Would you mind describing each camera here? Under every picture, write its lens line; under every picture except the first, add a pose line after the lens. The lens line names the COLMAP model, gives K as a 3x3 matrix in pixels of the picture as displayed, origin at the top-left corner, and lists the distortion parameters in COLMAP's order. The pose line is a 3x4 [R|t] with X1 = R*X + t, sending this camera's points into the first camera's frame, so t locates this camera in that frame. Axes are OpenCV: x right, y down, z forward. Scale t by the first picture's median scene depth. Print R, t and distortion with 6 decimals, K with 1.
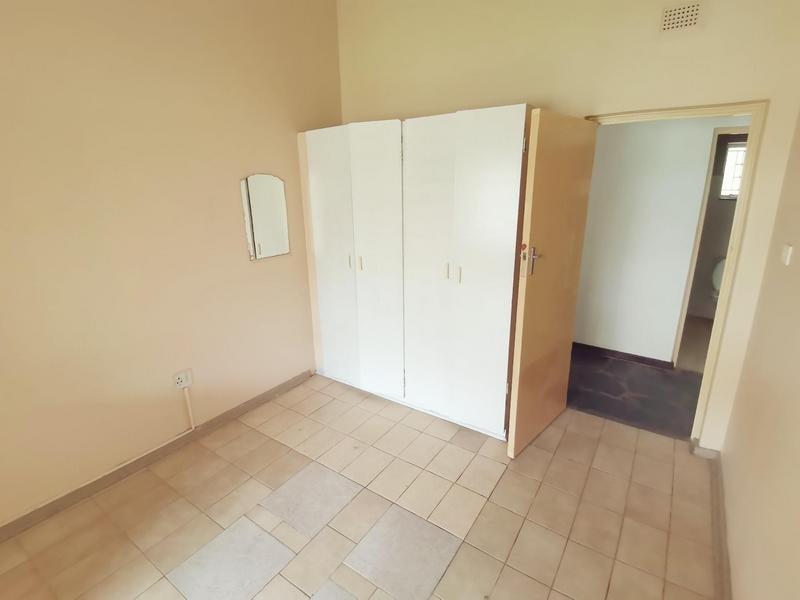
lens RADIAL K [[402.4, 0, 402.1], [0, 402.4, 293.7], [0, 0, 1]] dist [0.034557, -0.002379]
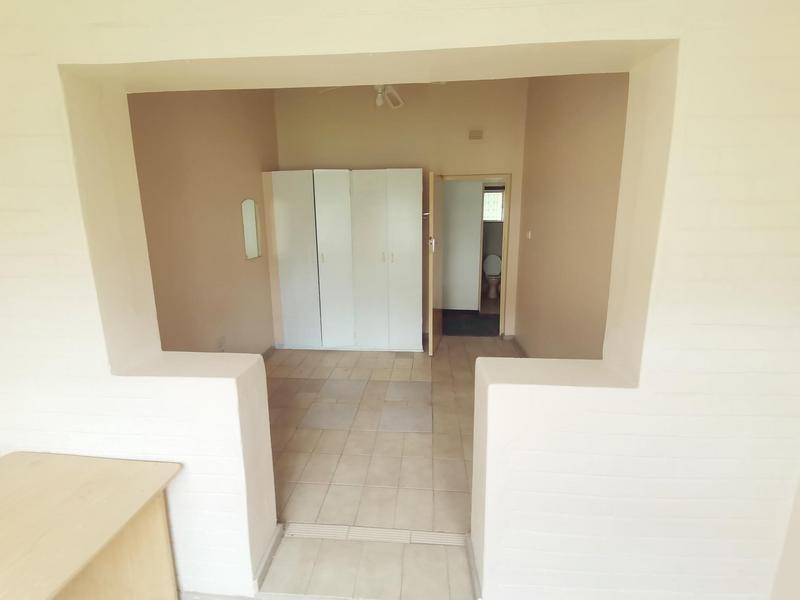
lens RADIAL K [[402.4, 0, 397.8], [0, 402.4, 301.0], [0, 0, 1]] dist [0.034557, -0.002379]
pose [[0.870764, -0.098771, 0.481678, -0.670529], [0.129309, 0.991134, -0.030523, 0.184631], [-0.474393, 0.088864, 0.875816, -0.507312]]
